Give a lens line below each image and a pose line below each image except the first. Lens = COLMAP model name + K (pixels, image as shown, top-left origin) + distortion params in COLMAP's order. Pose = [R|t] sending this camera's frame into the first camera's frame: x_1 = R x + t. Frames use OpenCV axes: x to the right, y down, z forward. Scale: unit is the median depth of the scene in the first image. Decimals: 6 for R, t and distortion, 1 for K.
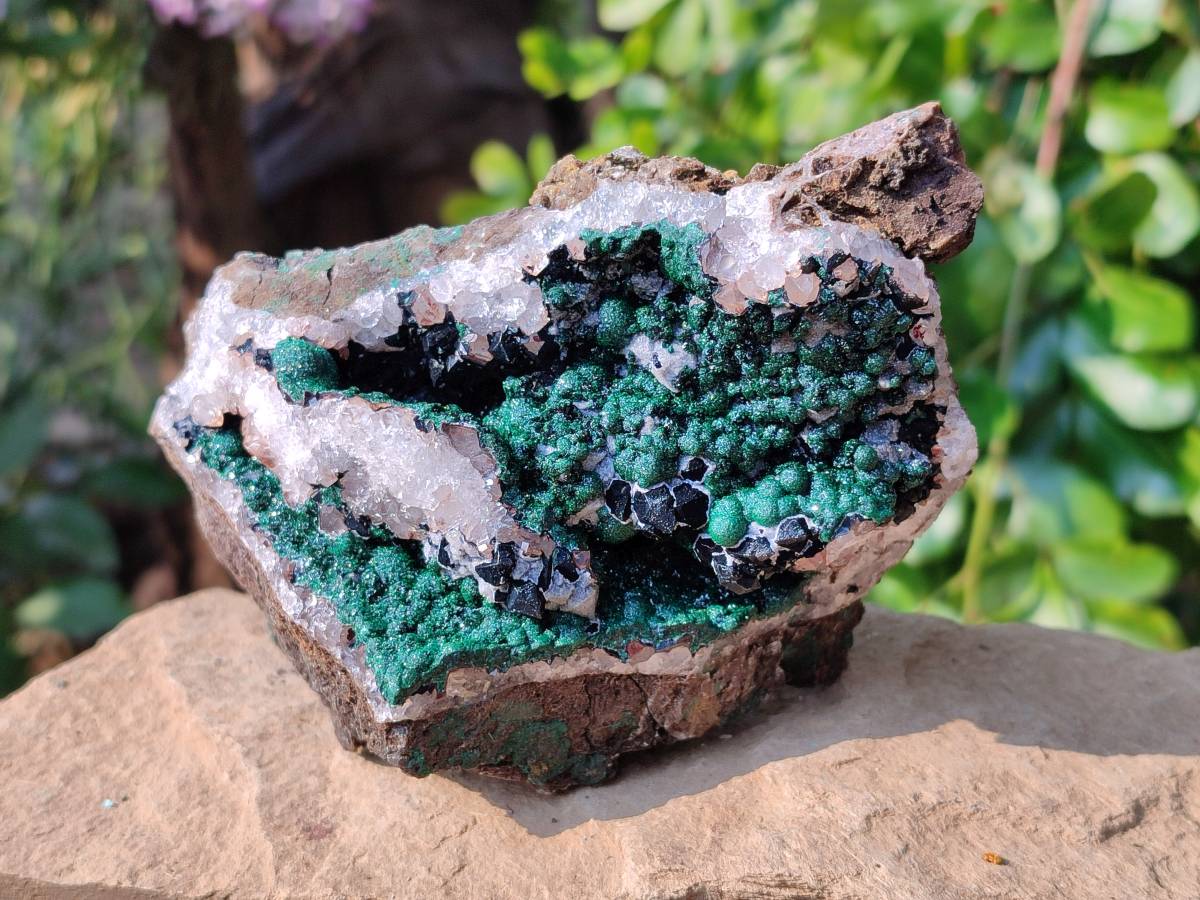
lens RADIAL K [[1861.5, 0, 564.1], [0, 1861.5, 464.2], [0, 0, 1]] dist [0.048281, 0.000000]
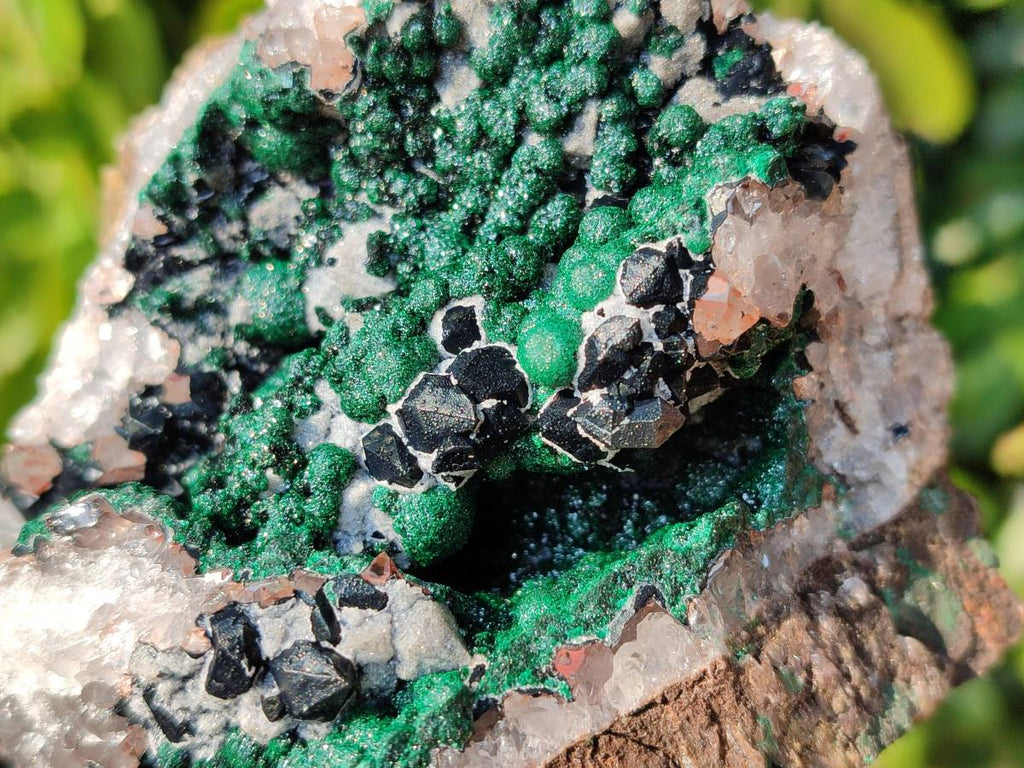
lens RADIAL K [[1588.4, 0, 520.6], [0, 1588.4, 386.9], [0, 0, 1]] dist [0.048281, 0.000000]
pose [[0.806898, -0.588676, 0.048757, 0.051089], [0.521083, 0.670509, -0.528100, 0.277529], [0.278188, 0.451529, 0.847781, 0.602710]]
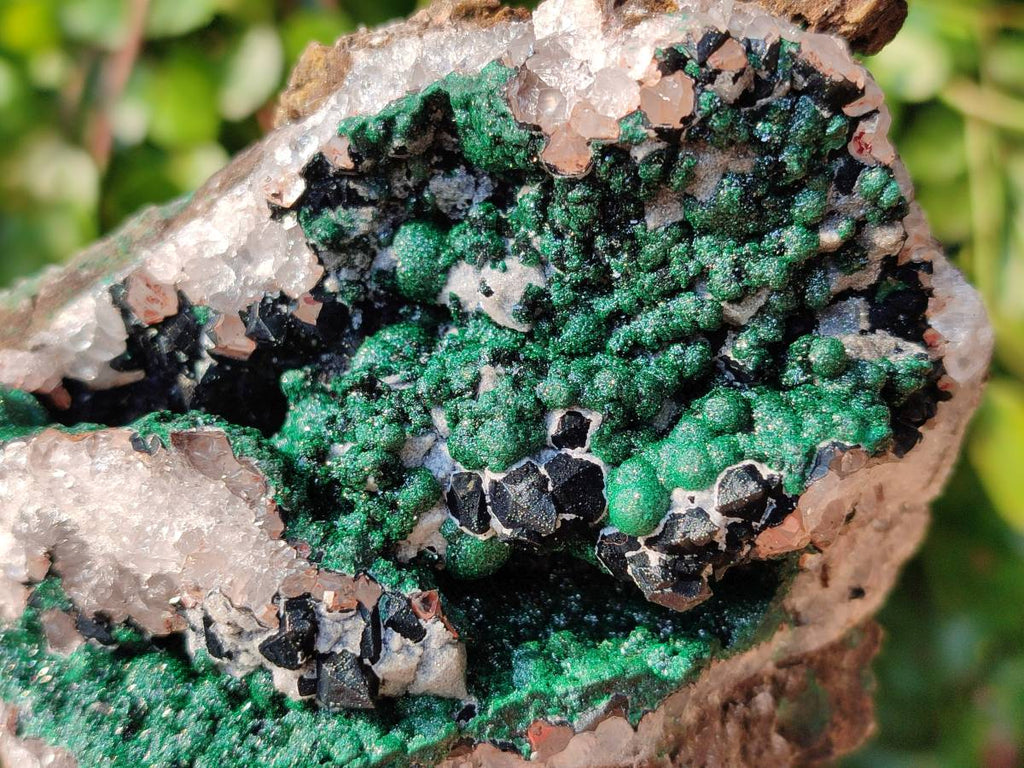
lens RADIAL K [[1588.4, 0, 514.3], [0, 1588.4, 377.4], [0, 0, 1]] dist [0.048281, 0.000000]
pose [[0.980405, -0.196867, -0.007026, 0.058082], [0.191602, 0.961259, -0.198166, 0.090013], [0.045766, 0.192936, 0.980143, 0.455073]]
